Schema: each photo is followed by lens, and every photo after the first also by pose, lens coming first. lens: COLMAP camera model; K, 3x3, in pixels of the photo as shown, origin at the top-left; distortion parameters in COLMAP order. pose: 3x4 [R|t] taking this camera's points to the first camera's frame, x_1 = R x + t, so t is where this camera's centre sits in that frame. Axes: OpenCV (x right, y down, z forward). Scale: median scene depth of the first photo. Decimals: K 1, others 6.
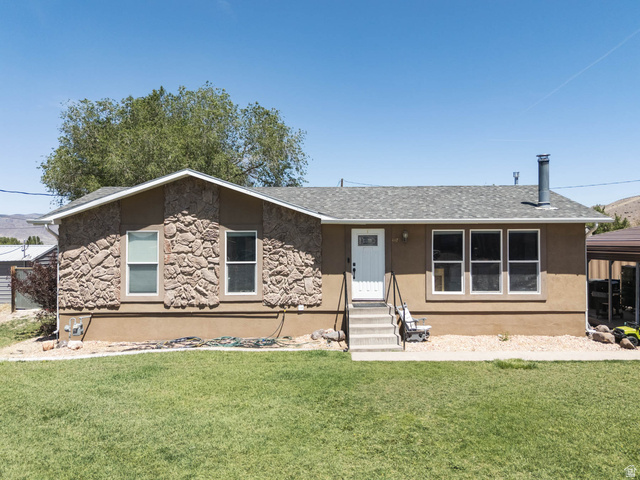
lens RADIAL K [[471.2, 0, 319.0], [0, 471.2, 237.7], [0, 0, 1]] dist [0.070502, -0.064749]
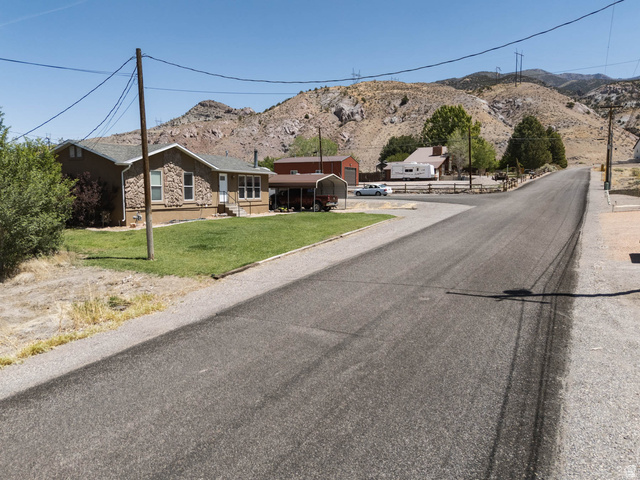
lens RADIAL K [[471.2, 0, 319.0], [0, 471.2, 237.7], [0, 0, 1]] dist [0.070502, -0.064749]
pose [[0.439127, -0.084219, 0.894469, -1.947943], [-0.017033, 0.994637, 0.102013, 0.055527], [-0.898264, -0.060032, 0.435337, -0.569290]]
